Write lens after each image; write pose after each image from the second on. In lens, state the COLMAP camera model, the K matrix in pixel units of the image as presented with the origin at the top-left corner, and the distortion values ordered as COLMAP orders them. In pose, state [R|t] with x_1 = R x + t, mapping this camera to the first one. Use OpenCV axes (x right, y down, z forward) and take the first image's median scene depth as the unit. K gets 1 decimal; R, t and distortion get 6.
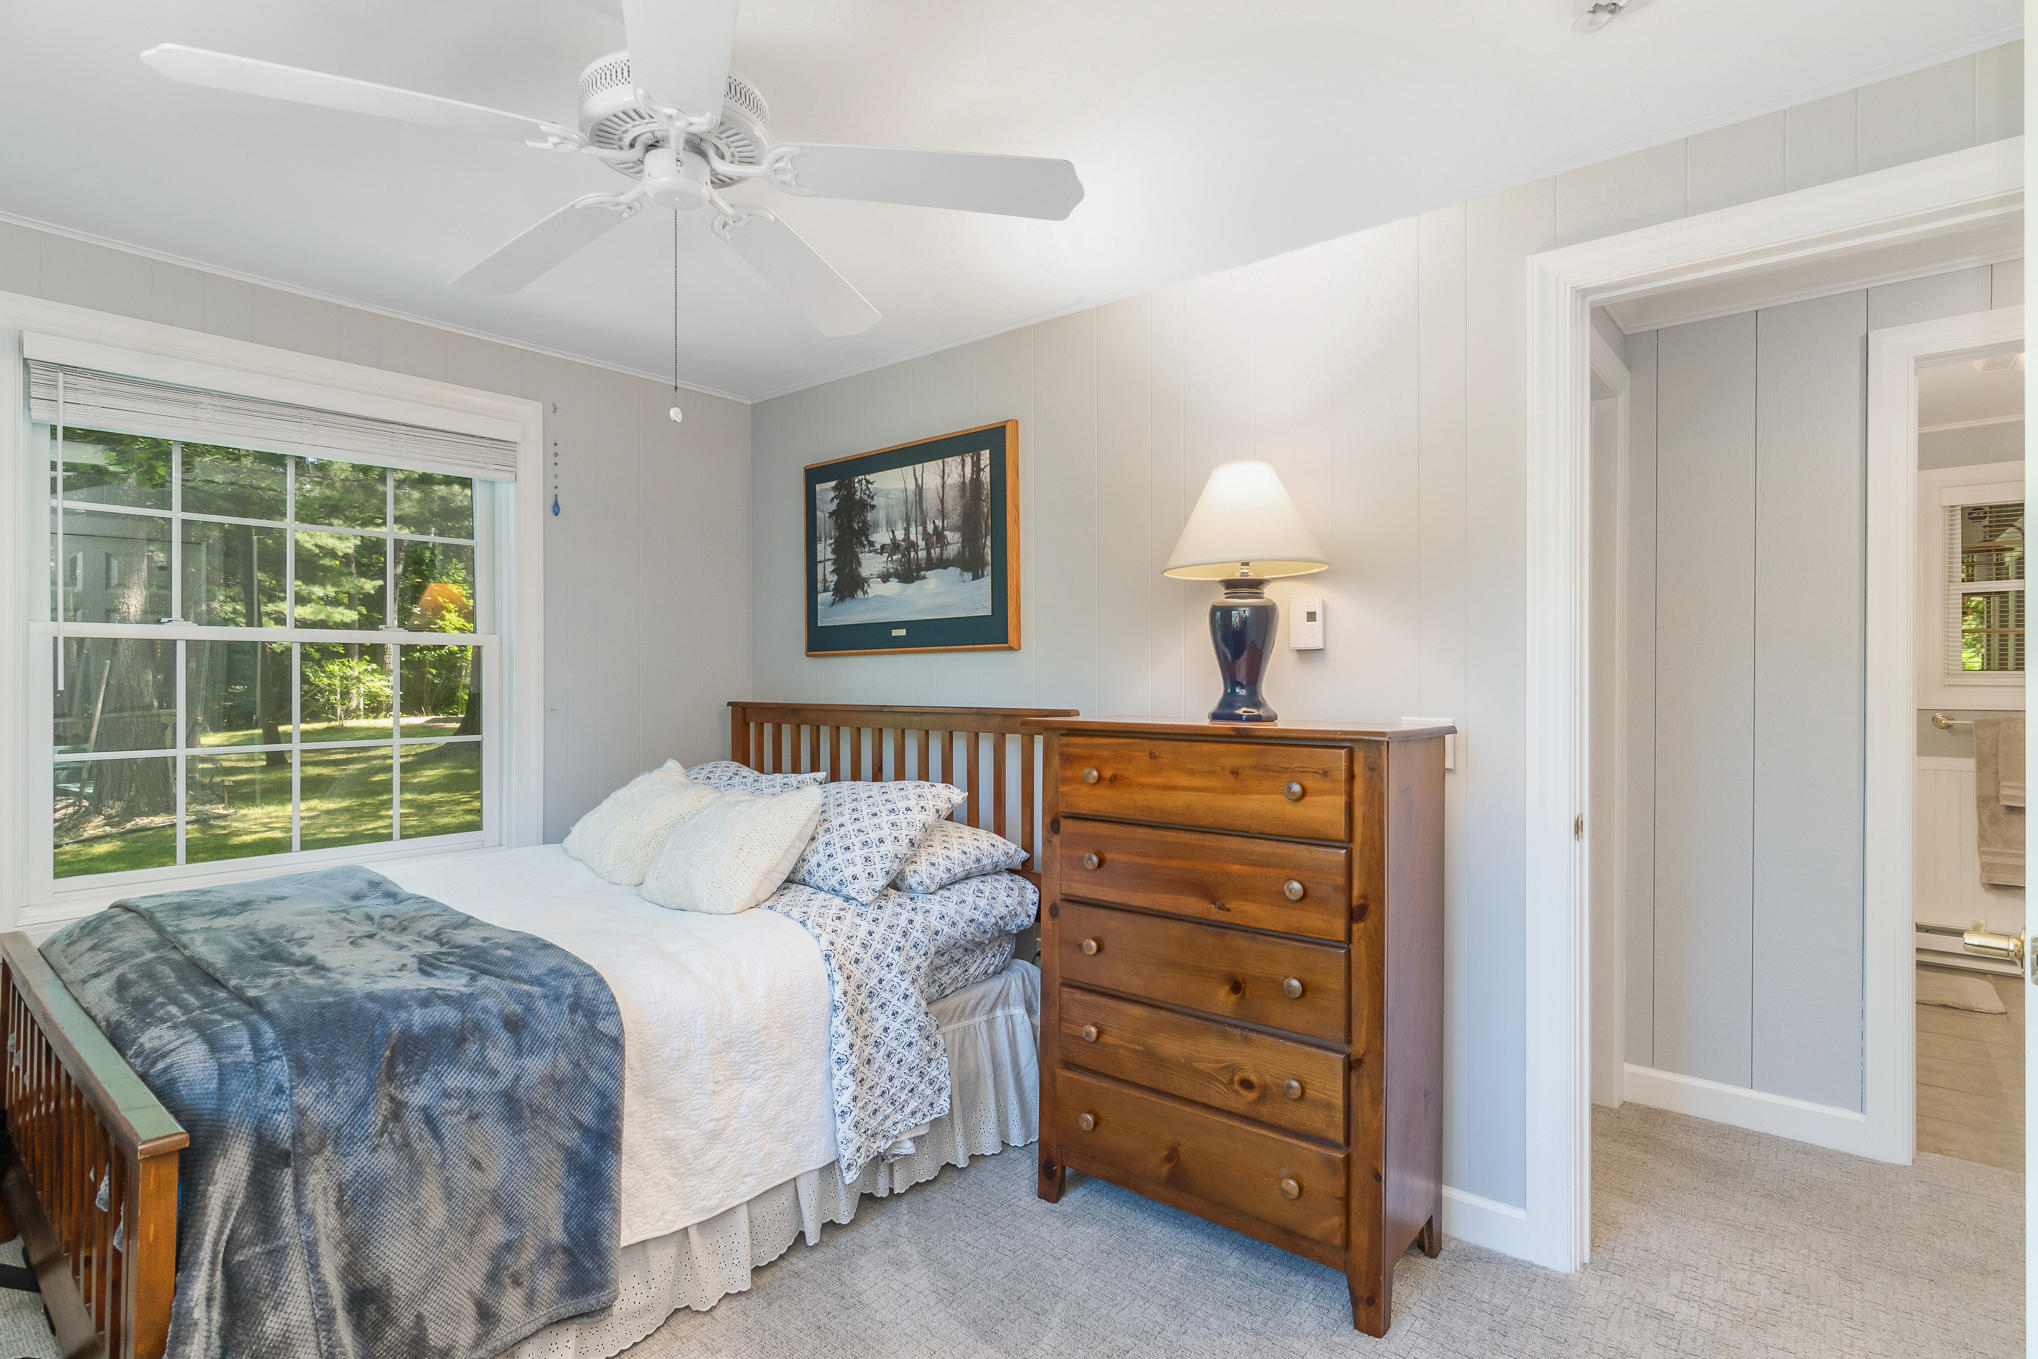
lens RADIAL K [[969.2, 0, 1025.9], [0, 969.2, 689.2], [0, 0, 1]] dist [0.003850, -0.000042]
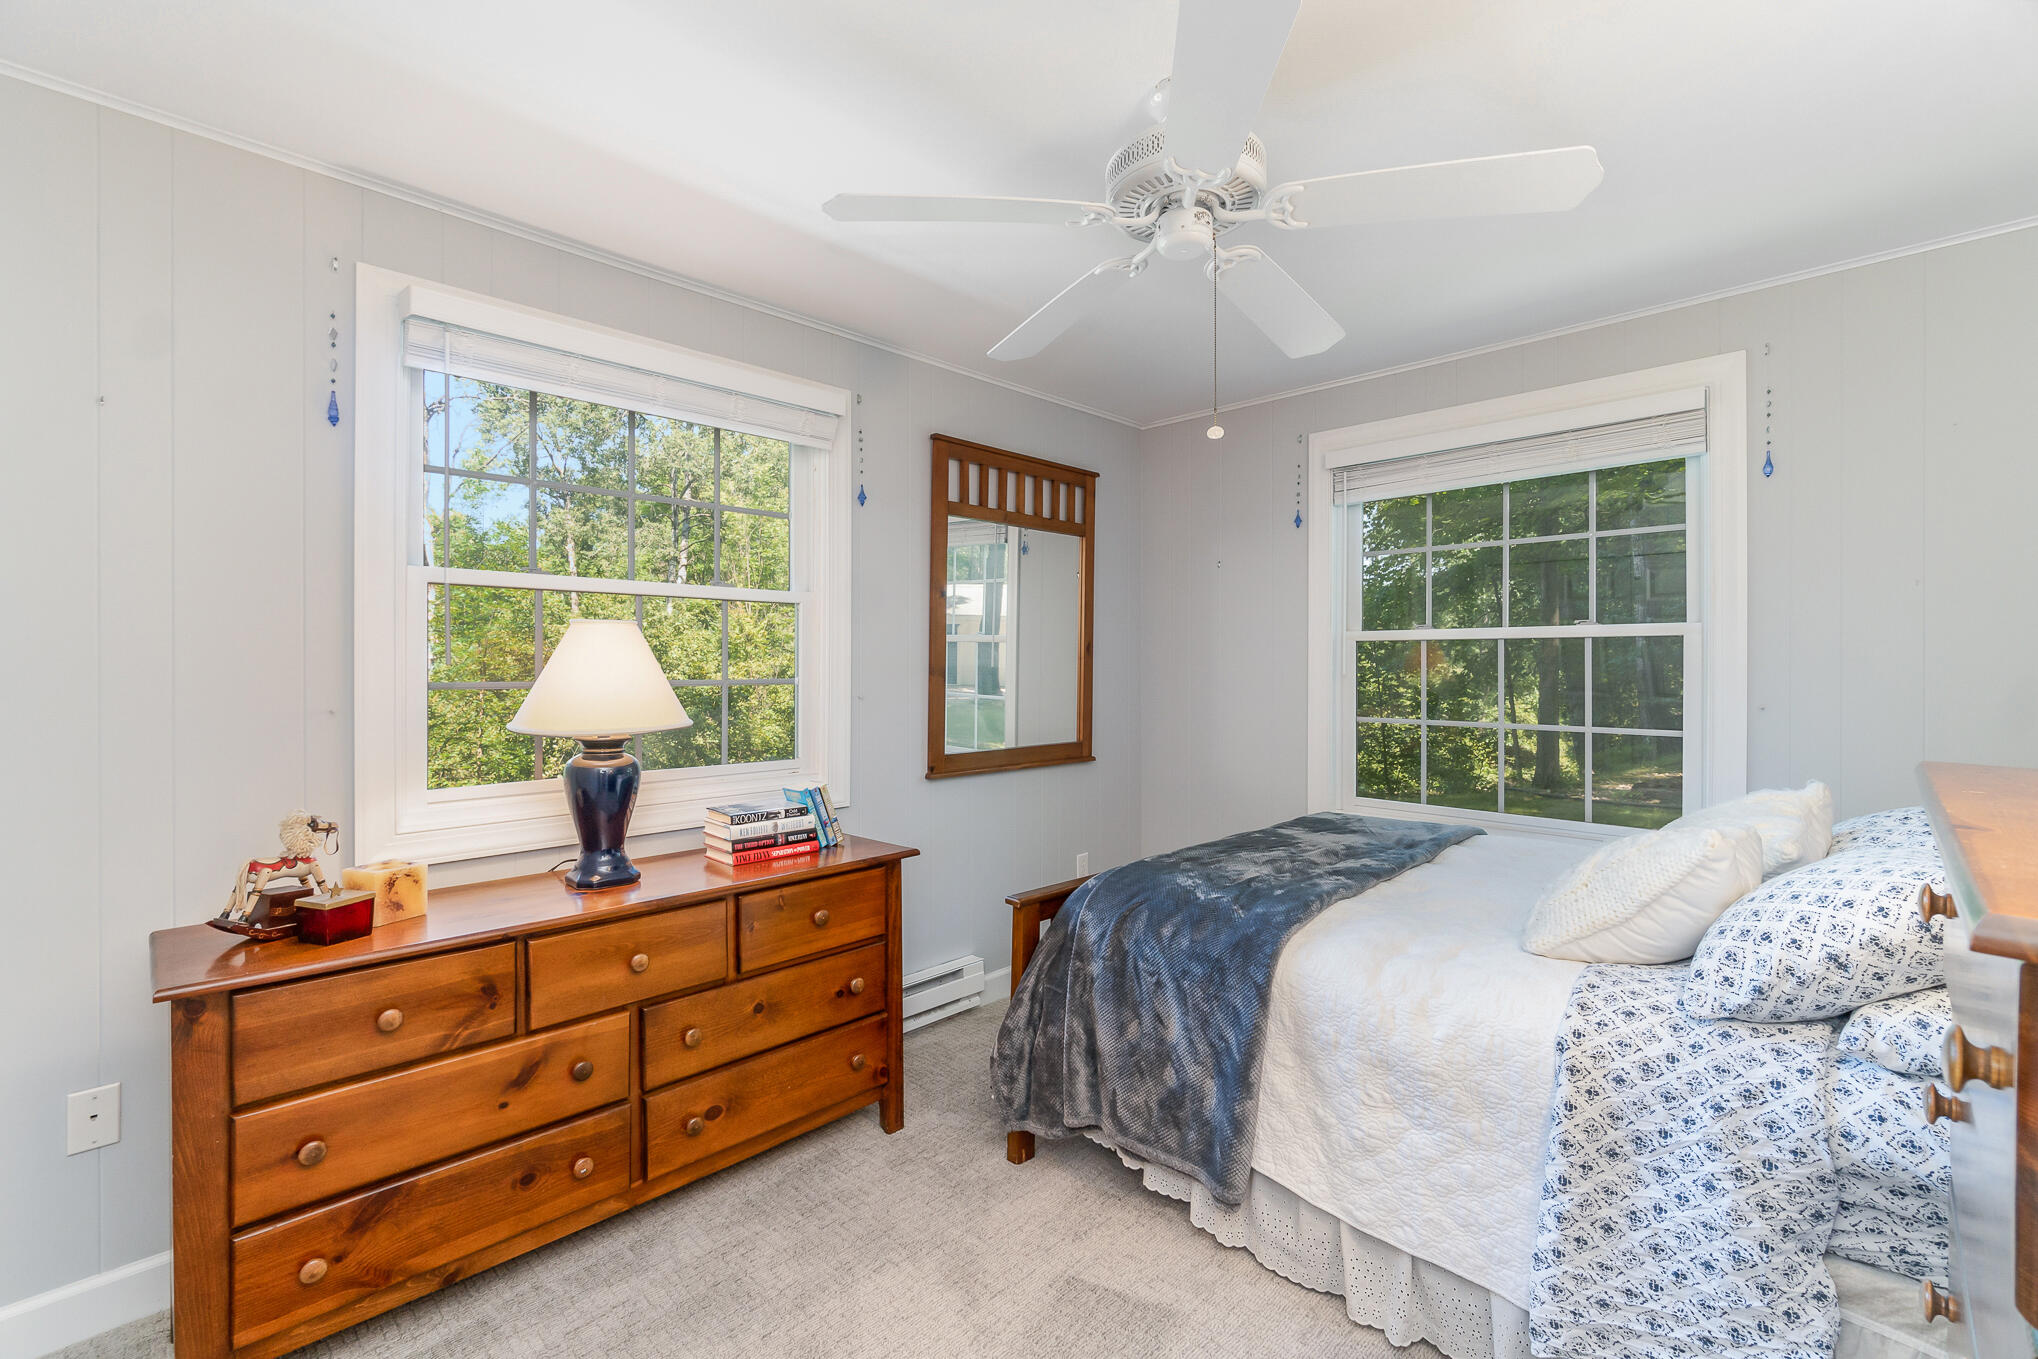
lens RADIAL K [[899.2, 0, 1022.8], [0, 899.2, 671.1], [0, 0, 1]] dist [0.001094, 0.000837]
pose [[-0.089795, 0.007960, -0.995928, 0.438030], [-0.016757, 0.999814, 0.009502, -0.010066], [0.995819, 0.017542, -0.089645, 0.546057]]
